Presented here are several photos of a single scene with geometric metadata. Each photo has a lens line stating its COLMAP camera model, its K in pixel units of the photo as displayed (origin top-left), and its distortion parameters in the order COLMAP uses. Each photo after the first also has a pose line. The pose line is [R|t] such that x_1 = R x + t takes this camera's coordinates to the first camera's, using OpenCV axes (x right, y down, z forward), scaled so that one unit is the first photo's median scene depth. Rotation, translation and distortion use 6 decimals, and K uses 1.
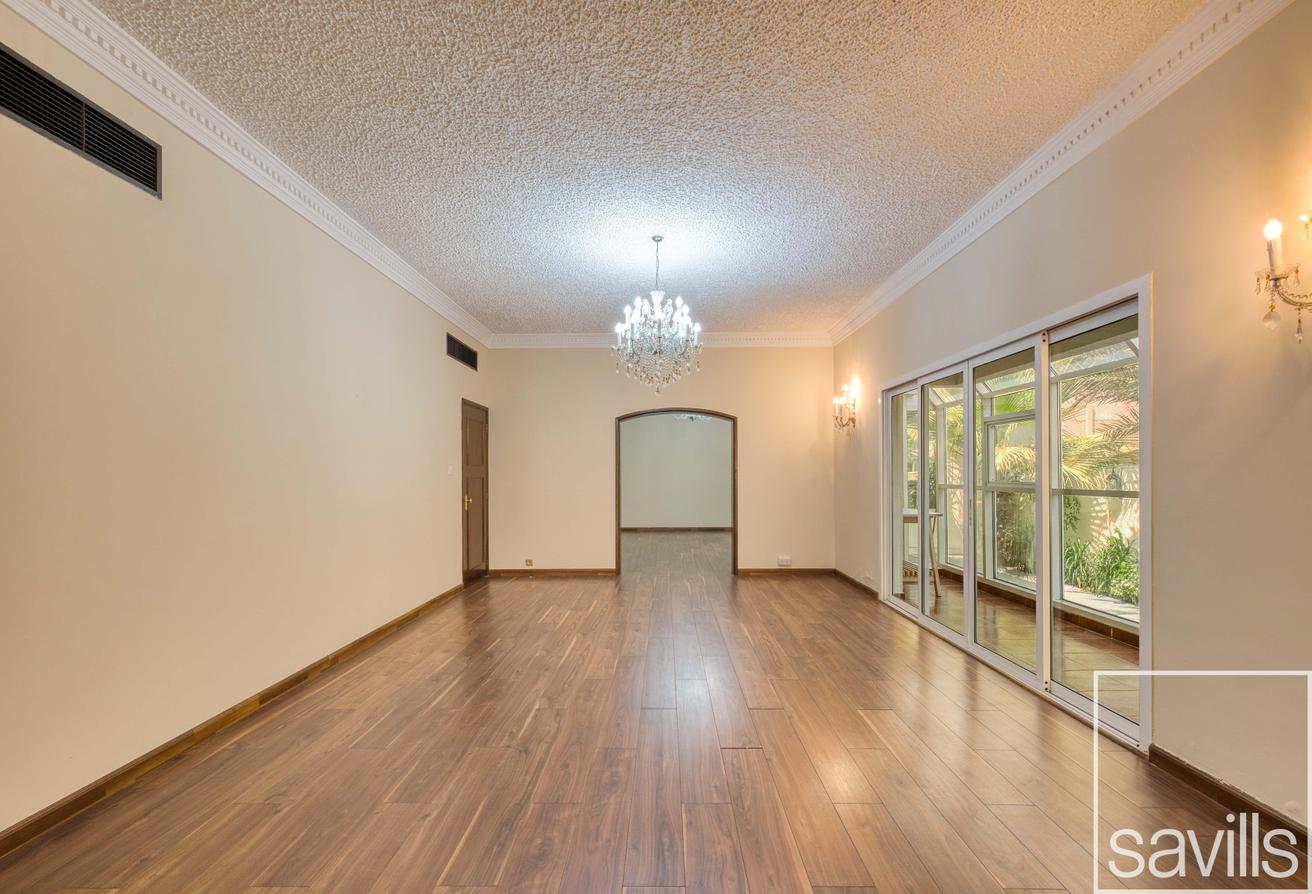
lens RADIAL K [[544.8, 0, 655.2], [0, 544.8, 474.1], [0, 0, 1]] dist [-0.000609, -0.000034]
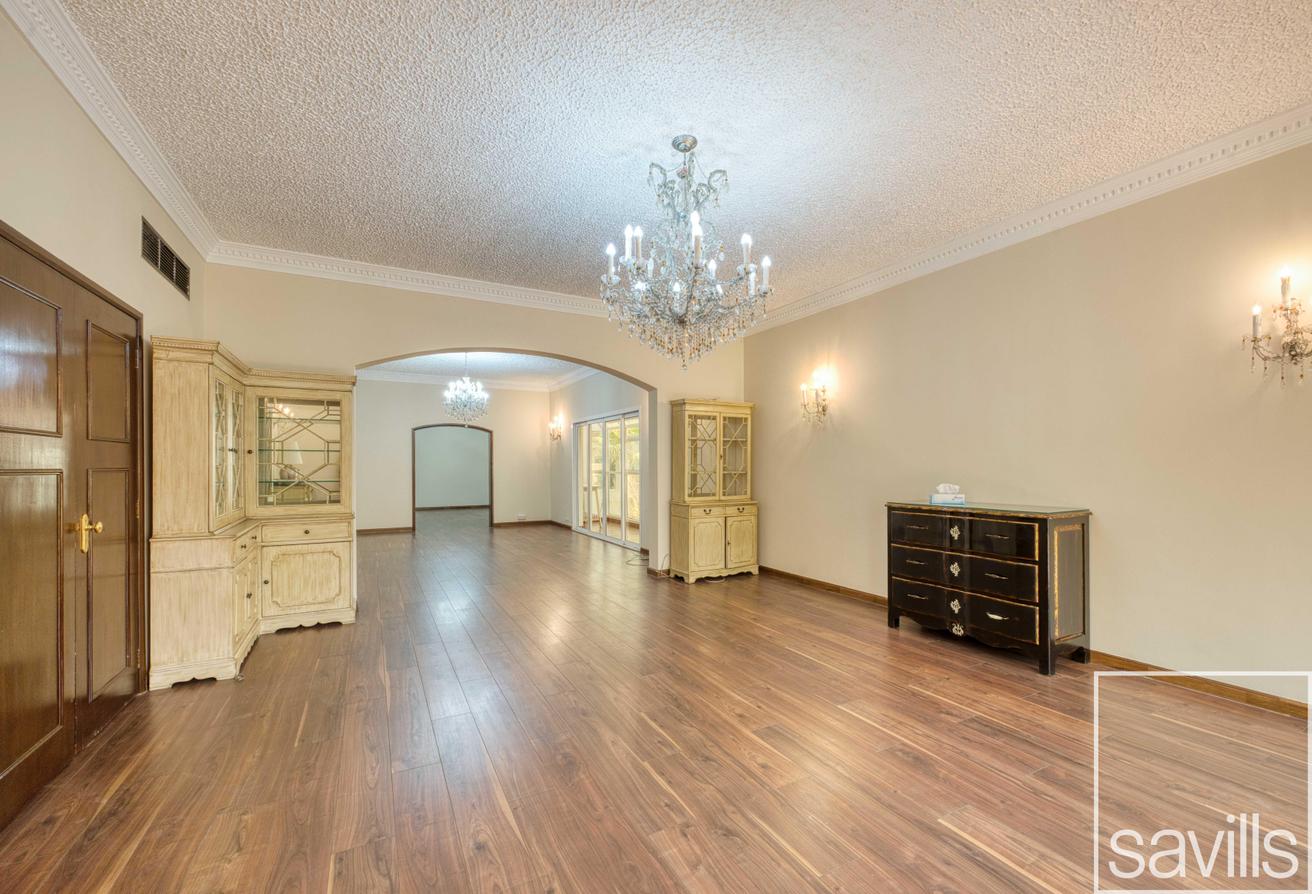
lens RADIAL K [[544.8, 0, 655.2], [0, 544.8, 474.1], [0, 0, 1]] dist [-0.000609, -0.000034]
pose [[0.878934, -0.005112, 0.476916, -0.208155], [0.001115, 0.999962, 0.008664, 0.012827], [-0.476942, -0.007083, 0.878906, -0.694420]]
